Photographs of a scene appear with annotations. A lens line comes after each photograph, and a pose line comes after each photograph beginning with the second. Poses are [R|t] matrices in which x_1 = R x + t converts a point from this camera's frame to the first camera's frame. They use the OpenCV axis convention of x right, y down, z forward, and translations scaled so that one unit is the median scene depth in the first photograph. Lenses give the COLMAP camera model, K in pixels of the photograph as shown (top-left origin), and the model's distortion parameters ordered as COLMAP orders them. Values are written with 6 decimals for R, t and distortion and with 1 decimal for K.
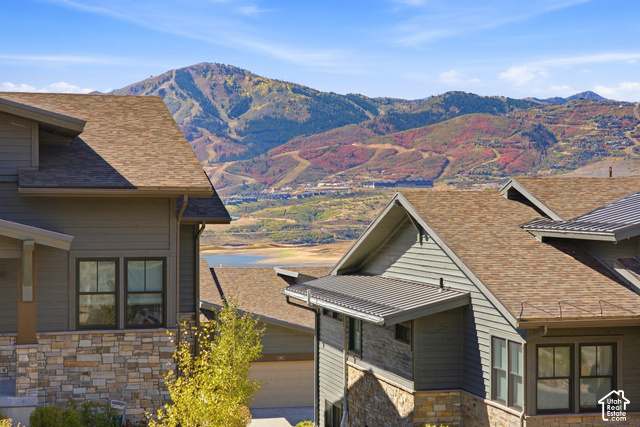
lens RADIAL K [[1249.0, 0, 325.1], [0, 1249.0, 215.4], [0, 0, 1]] dist [0.057236, 0.000000]
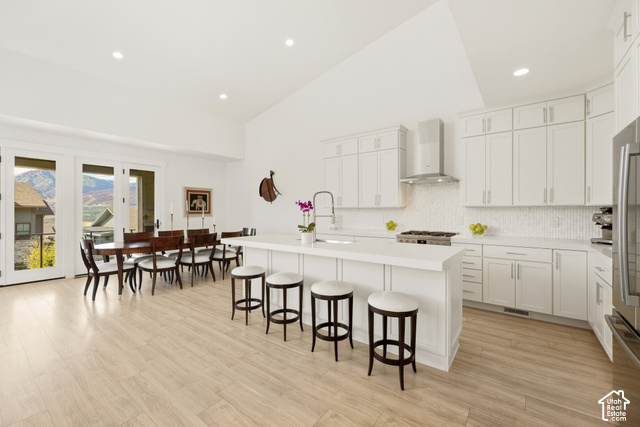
lens RADIAL K [[267.6, 0, 321.7], [0, 267.6, 212.1], [0, 0, 1]] dist [-0.018174, -0.000215]
pose [[0.768259, -0.002216, 0.640135, 0.052382], [0.003897, 0.999992, -0.001214, 0.001944], [-0.640127, 0.003428, 0.768261, -0.247144]]
